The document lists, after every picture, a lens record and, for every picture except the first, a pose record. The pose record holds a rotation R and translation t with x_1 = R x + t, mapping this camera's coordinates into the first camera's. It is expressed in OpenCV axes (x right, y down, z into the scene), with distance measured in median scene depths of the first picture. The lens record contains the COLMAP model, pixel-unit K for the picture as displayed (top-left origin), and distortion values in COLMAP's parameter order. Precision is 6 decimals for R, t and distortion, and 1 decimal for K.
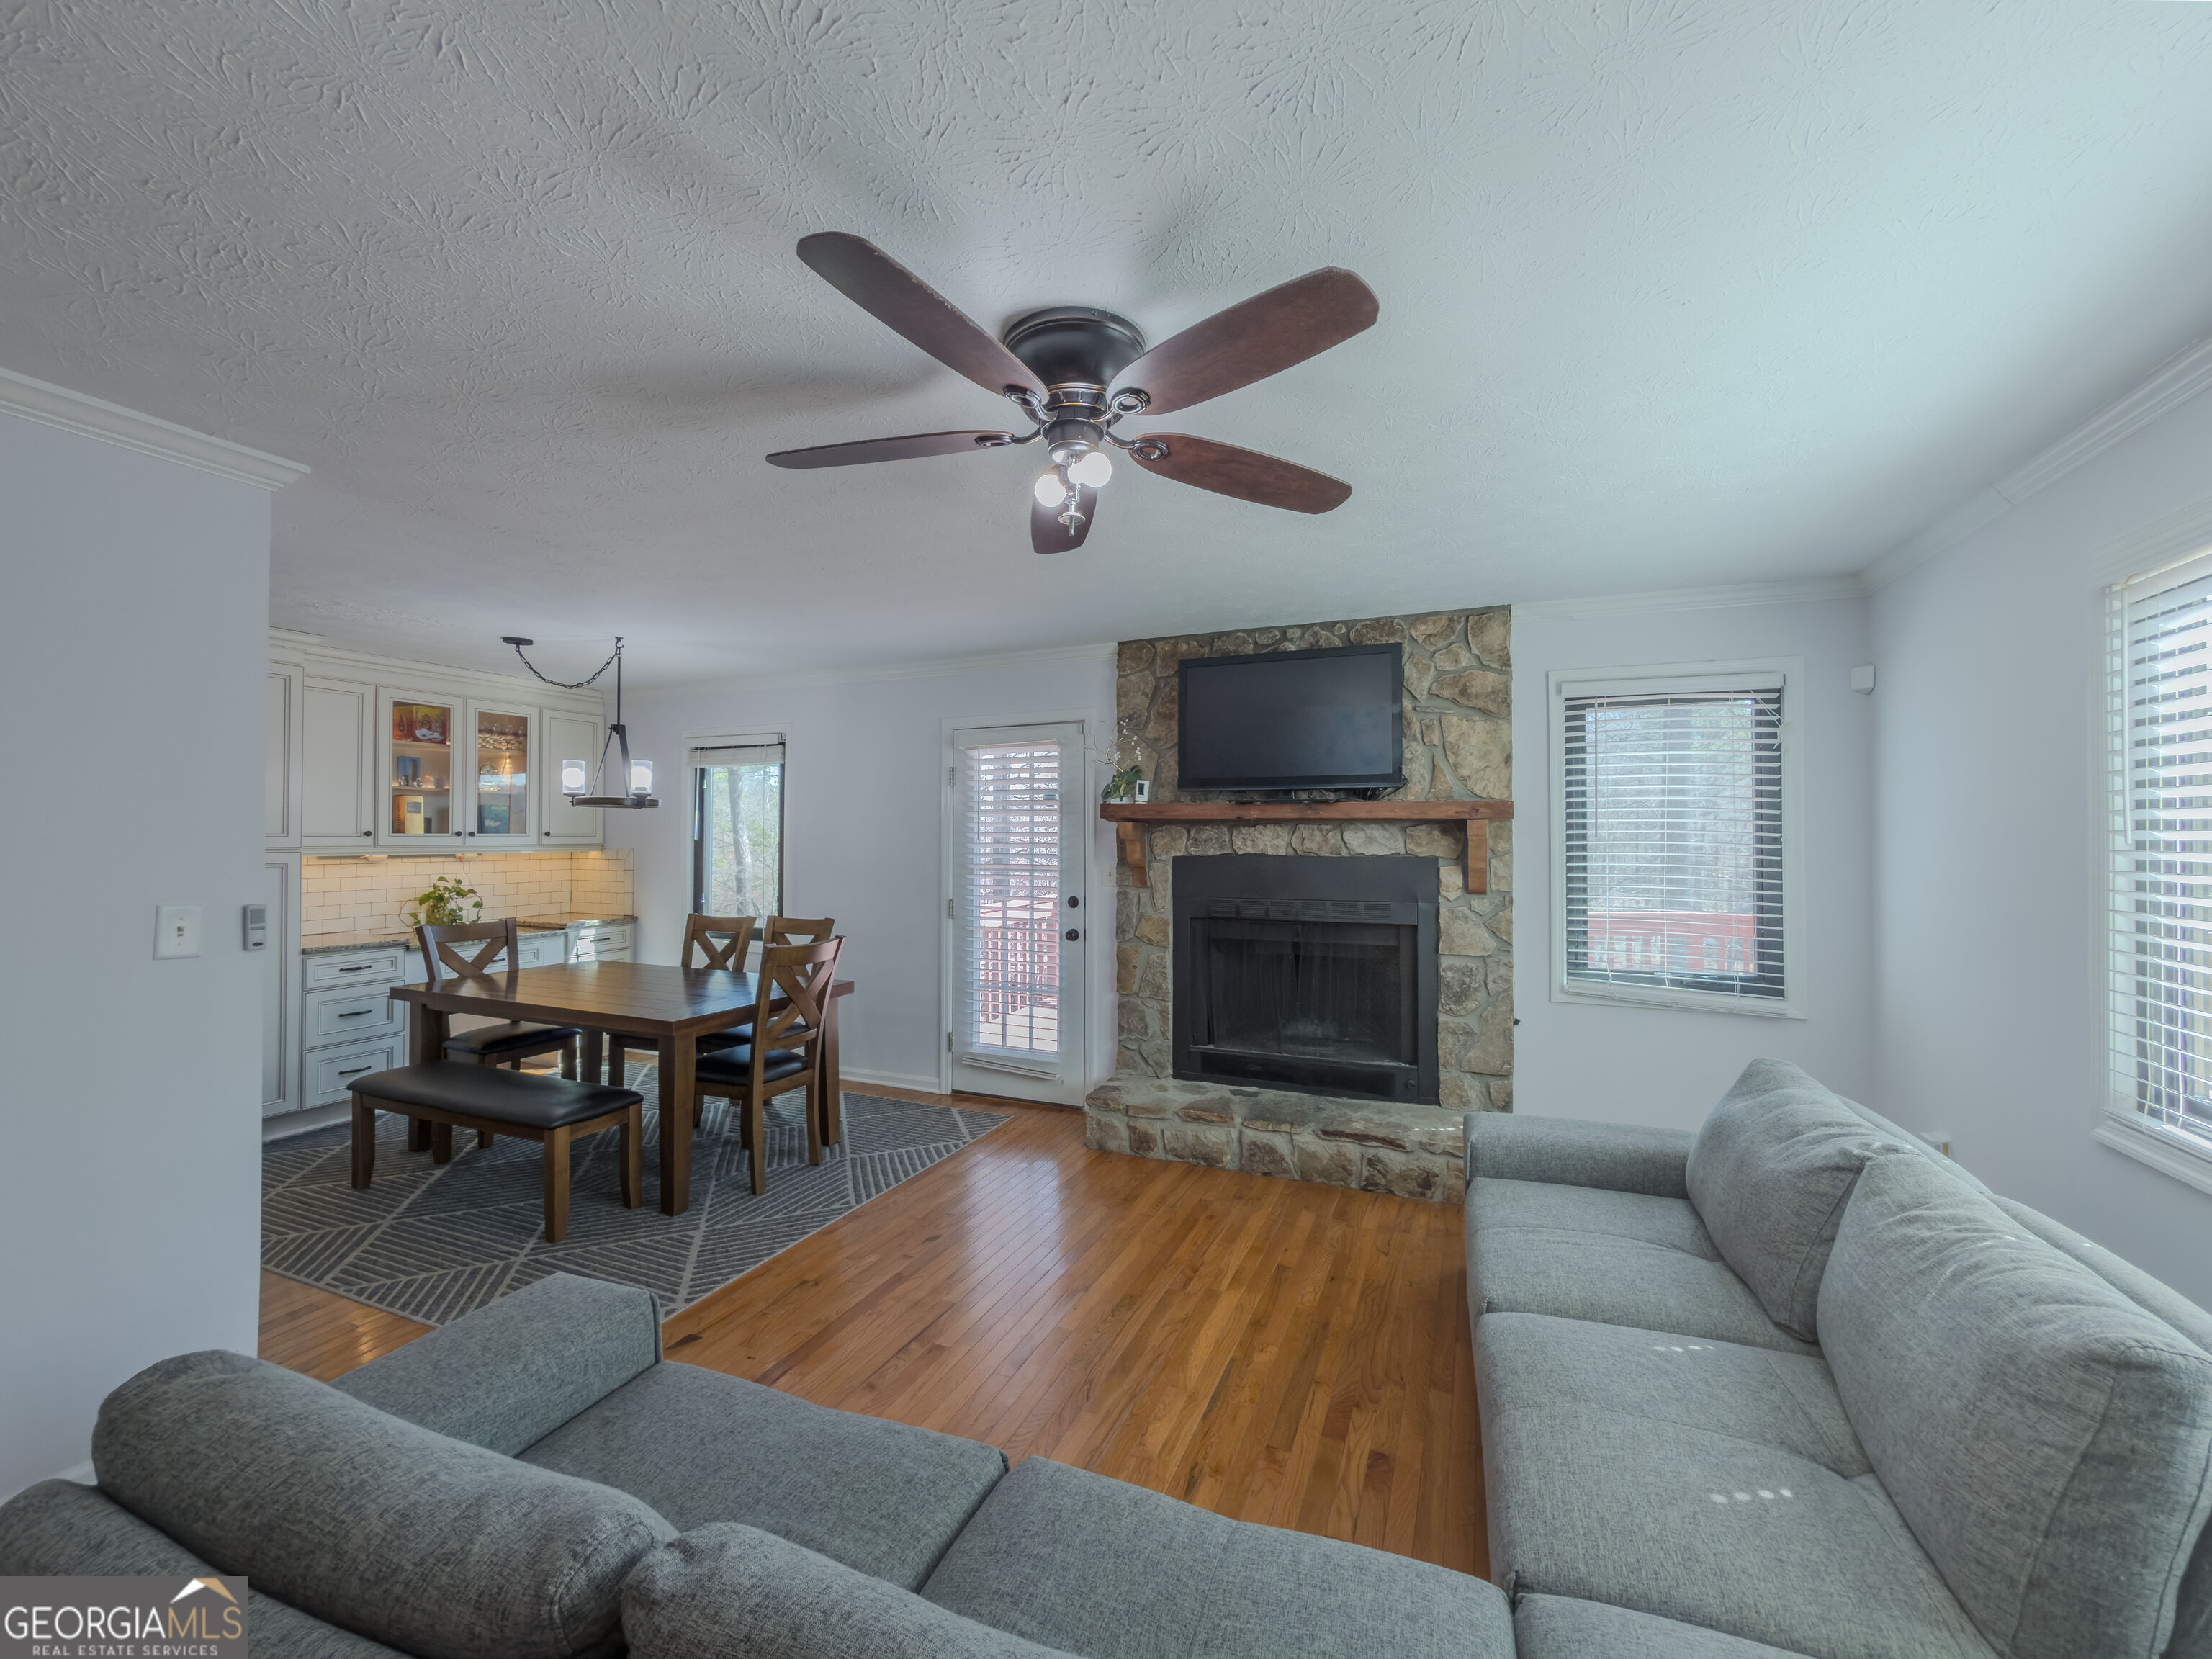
lens RADIAL K [[885.8, 0, 1106.0], [0, 885.8, 829.5], [0, 0, 1]] dist [-0.001118, -0.000101]
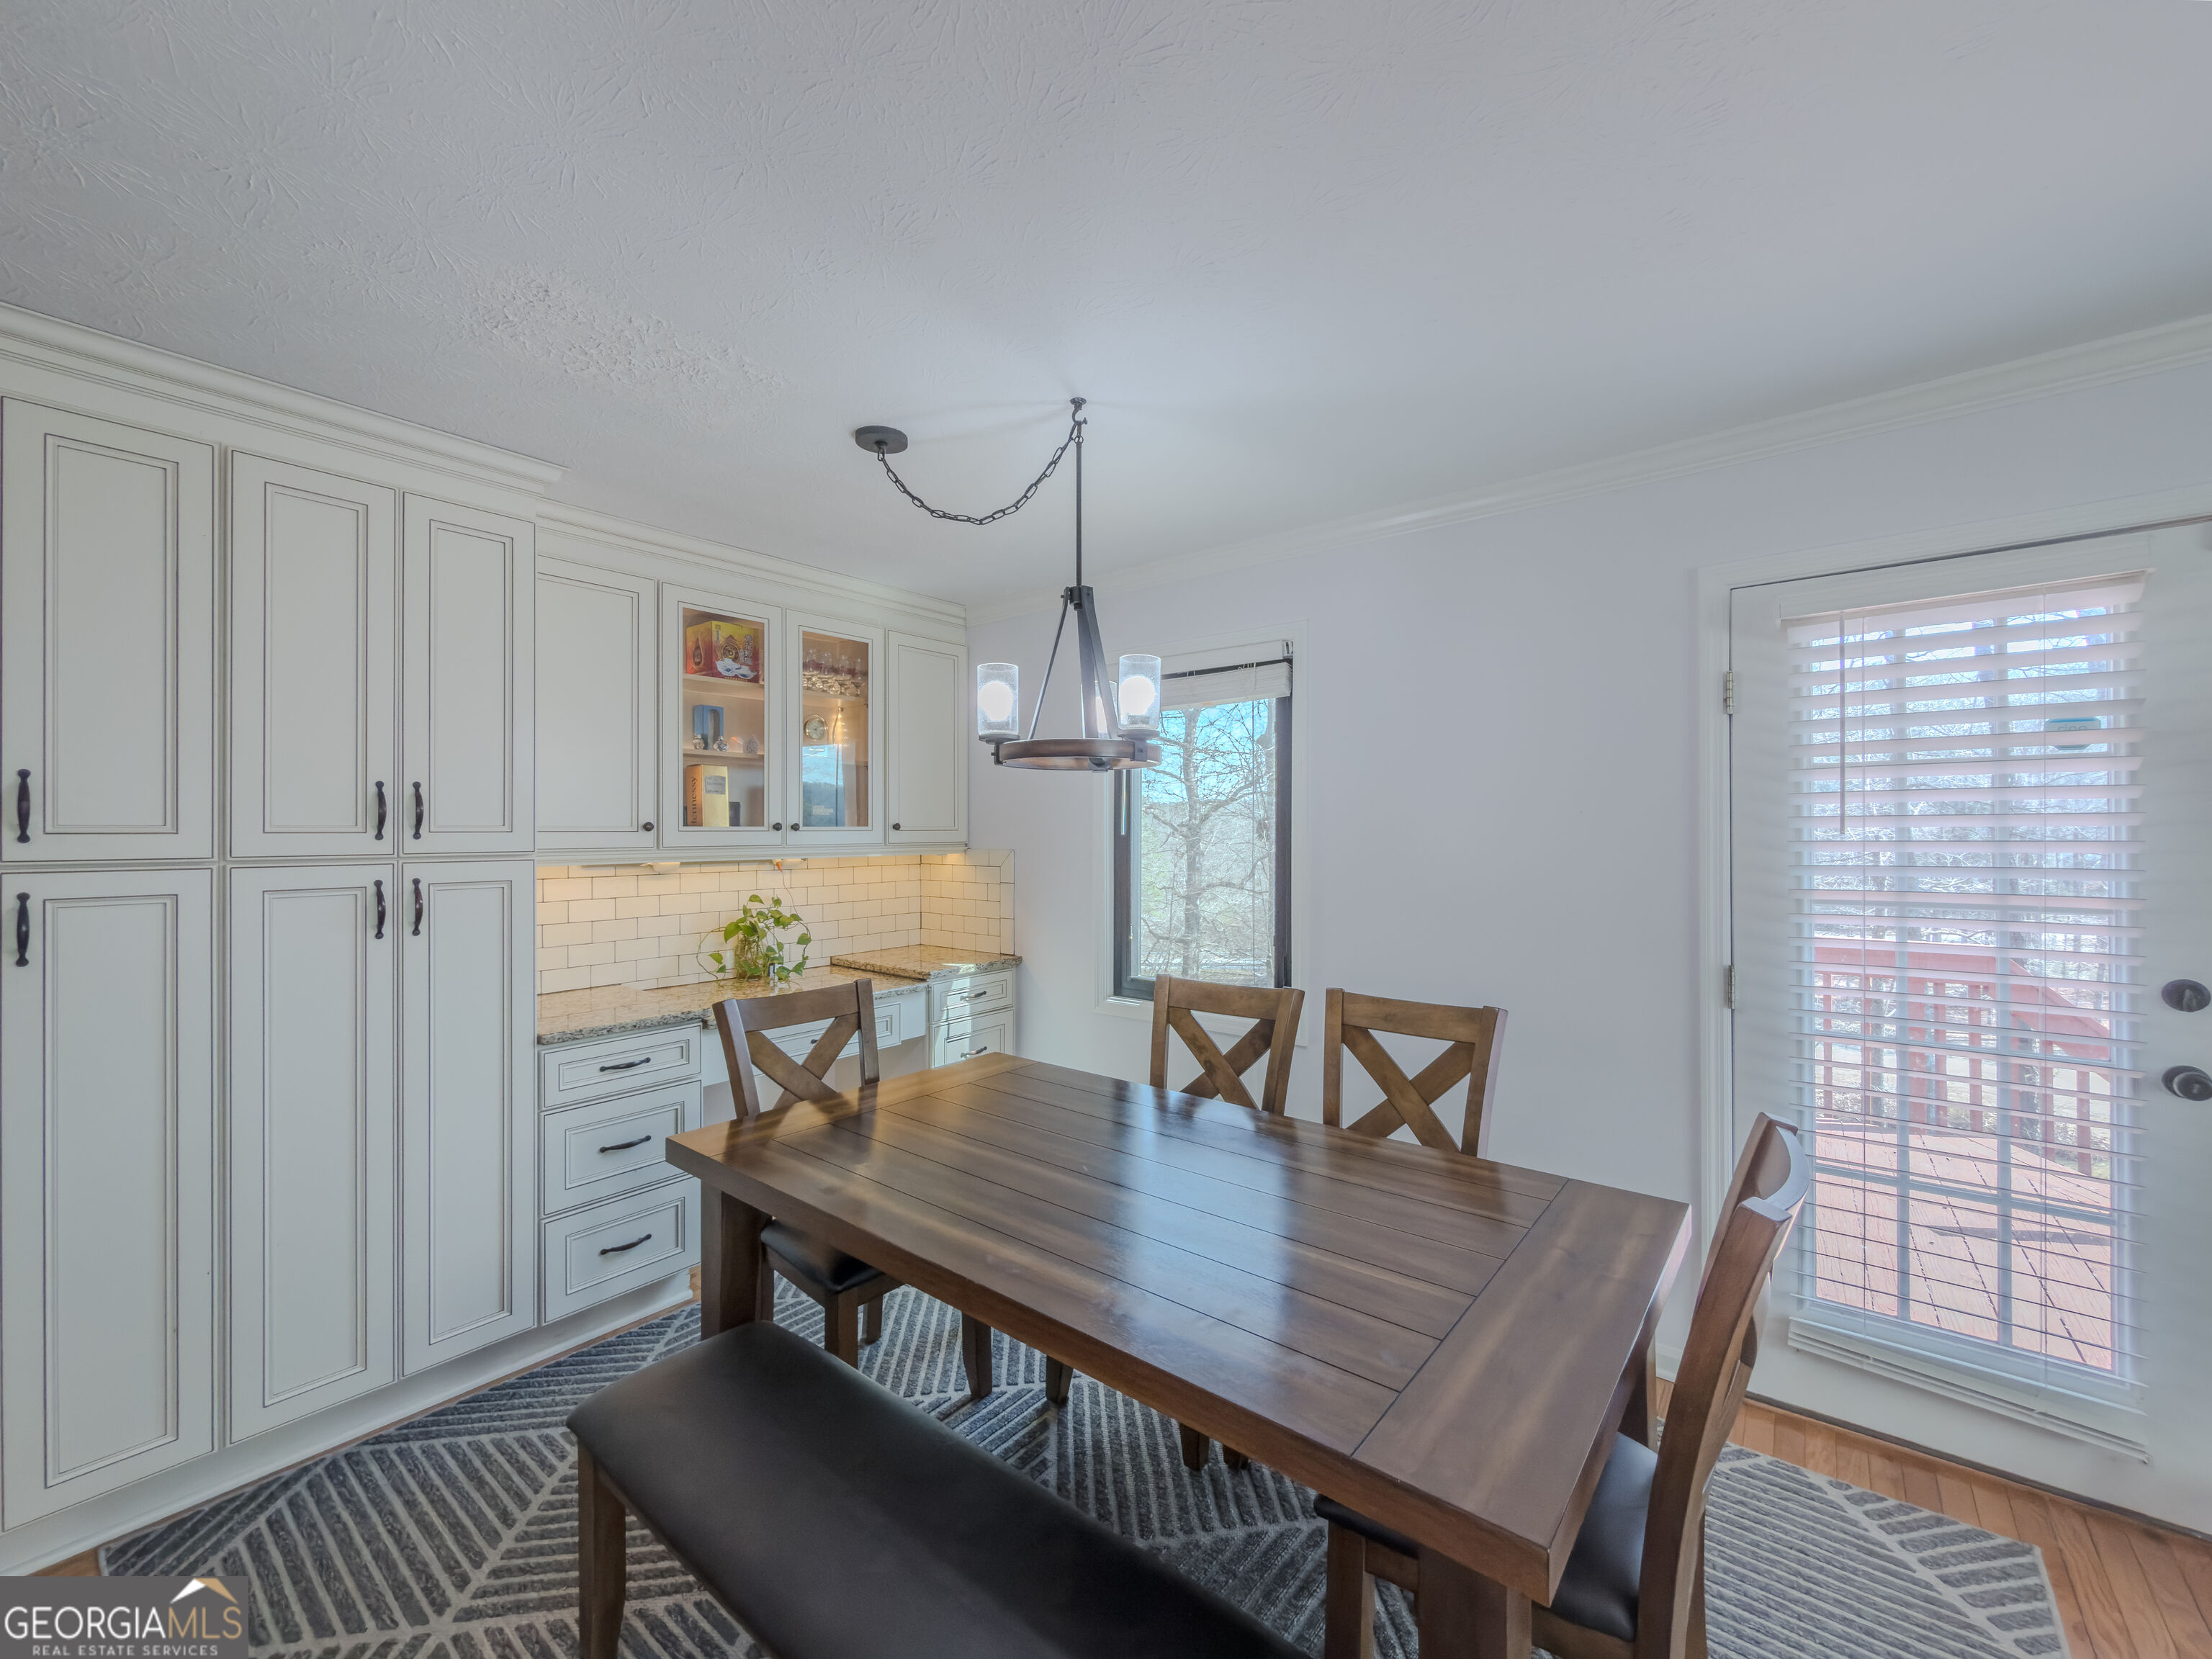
lens RADIAL K [[893.9, 0, 1106.7], [0, 893.9, 828.1], [0, 0, 1]] dist [-0.001921, 0.000193]
pose [[0.964501, -0.005427, -0.264024, -0.412657], [0.006655, 0.999971, 0.003758, 0.005818], [0.263996, -0.005382, 0.964509, 0.549070]]
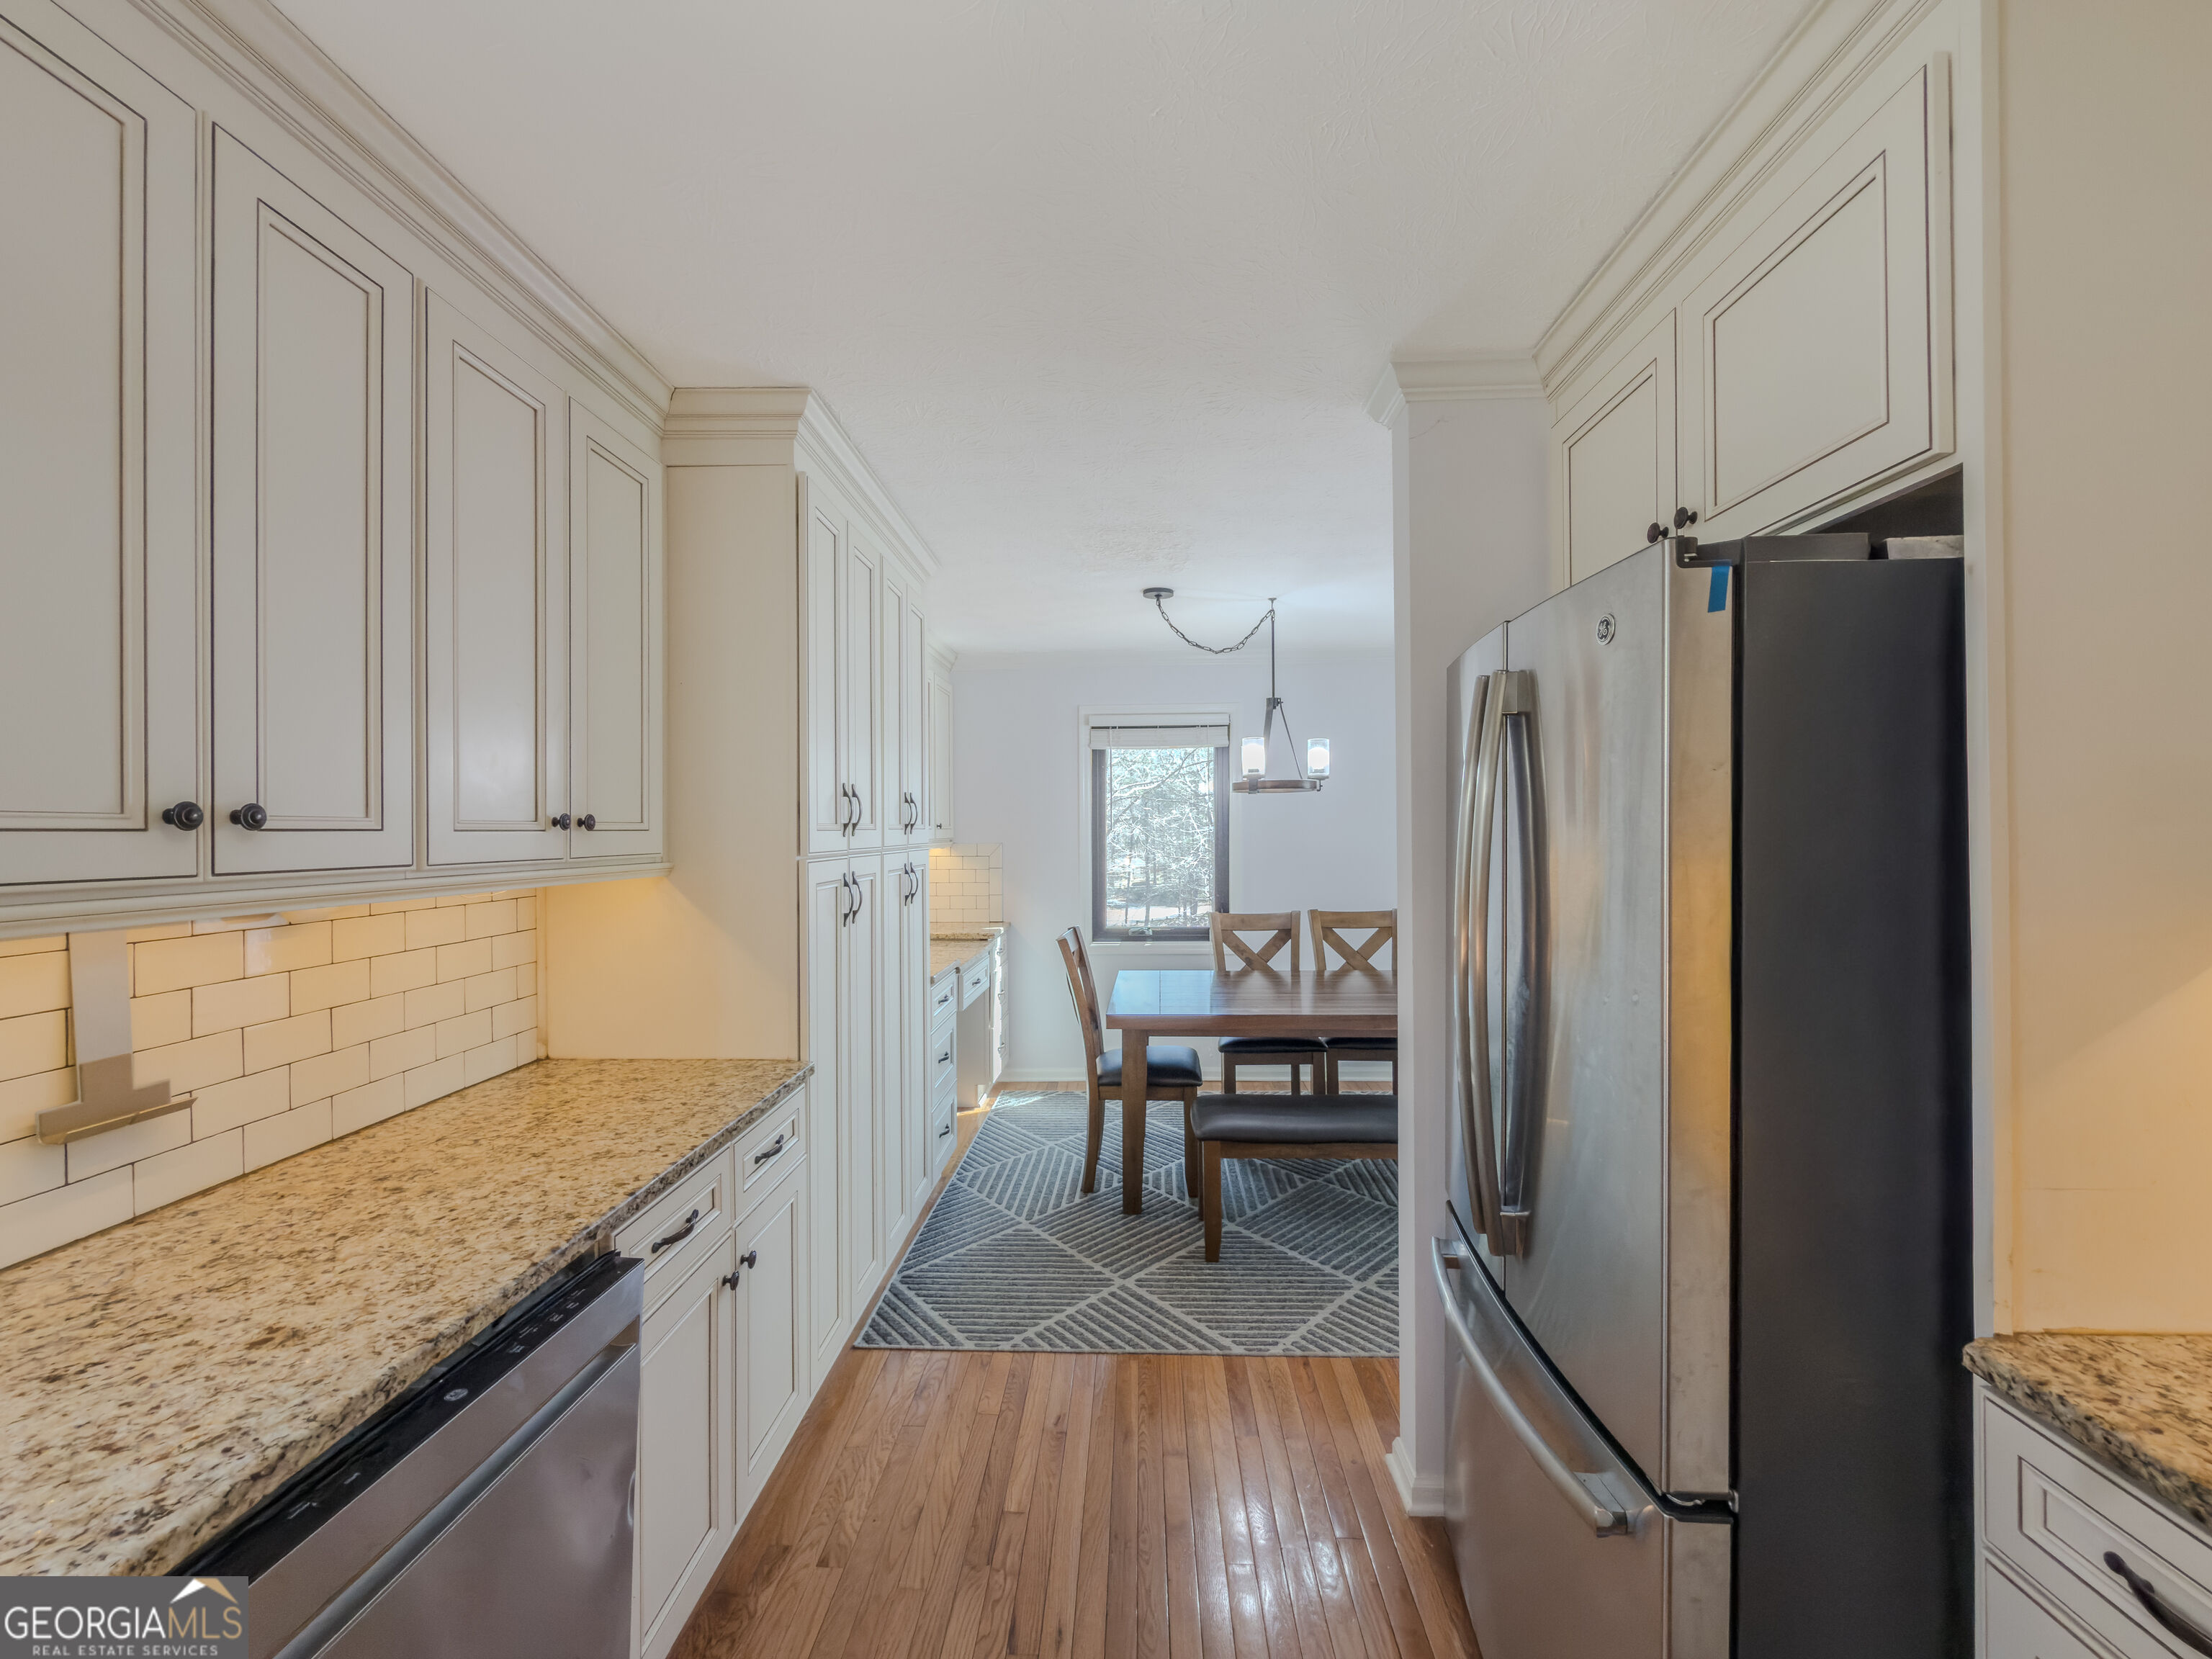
lens RADIAL K [[885.8, 0, 1106.0], [0, 885.8, 829.5], [0, 0, 1]] dist [-0.001118, -0.000101]
pose [[0.934982, -0.011215, 0.354518, -1.018560], [0.009271, 0.999931, 0.007181, 0.004554], [-0.354575, -0.003428, 0.935021, 0.234782]]
